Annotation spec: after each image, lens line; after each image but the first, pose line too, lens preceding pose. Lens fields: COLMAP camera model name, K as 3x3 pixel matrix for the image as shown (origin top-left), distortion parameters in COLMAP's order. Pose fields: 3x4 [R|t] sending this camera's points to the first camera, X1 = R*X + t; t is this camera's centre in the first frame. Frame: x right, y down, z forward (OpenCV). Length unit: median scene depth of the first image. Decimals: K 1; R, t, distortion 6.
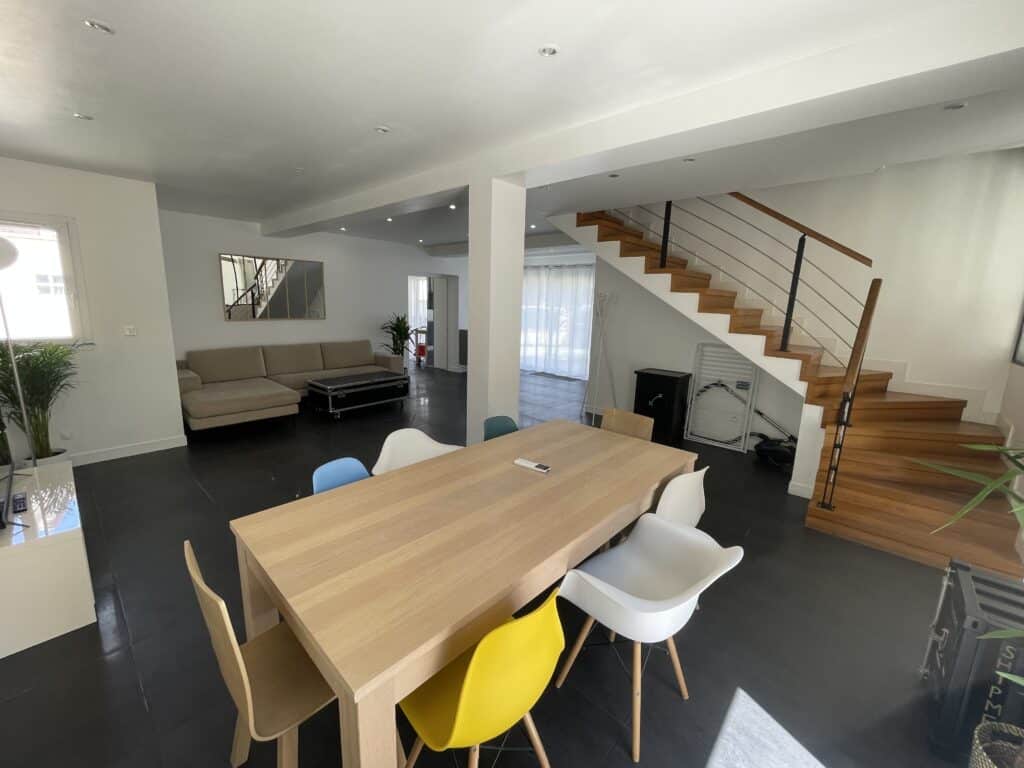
lens RADIAL K [[411.3, 0, 504.7], [0, 411.3, 381.1], [0, 0, 1]] dist [-0.005315, 0.000155]
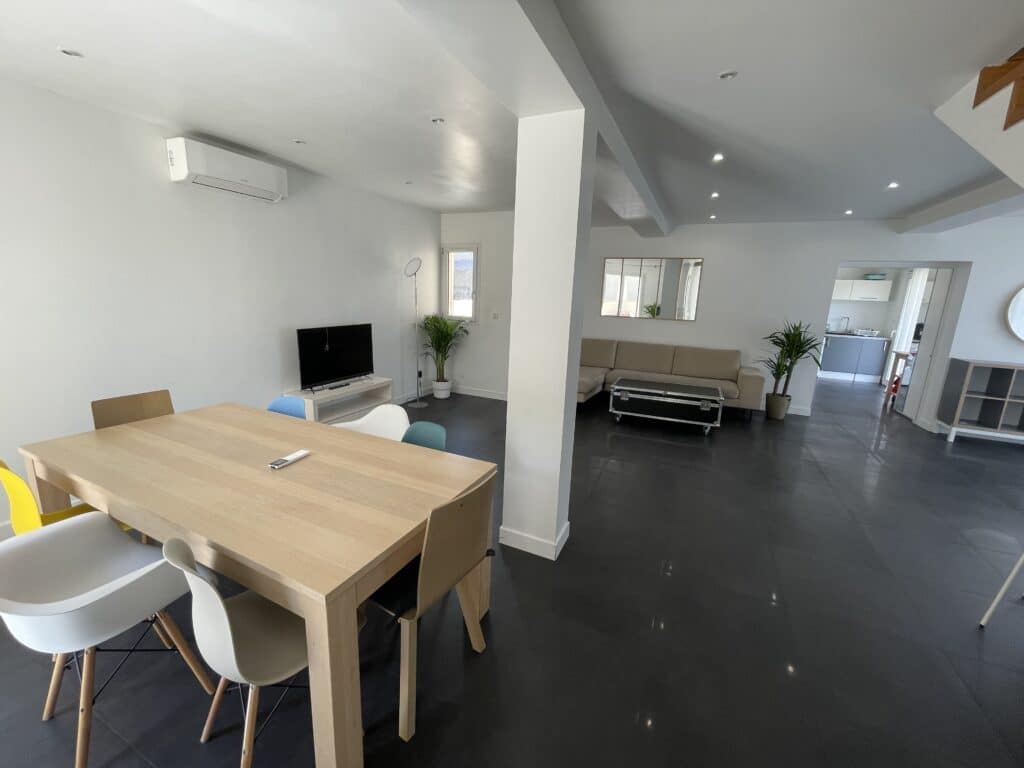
lens RADIAL K [[411.3, 0, 504.6], [0, 411.3, 377.7], [0, 0, 1]] dist [-0.005315, 0.000155]
pose [[0.300262, 0.180705, -0.936583, 0.390886], [-0.207552, 0.970742, 0.120756, -0.066906], [0.931002, 0.158131, 0.328983, 0.426937]]
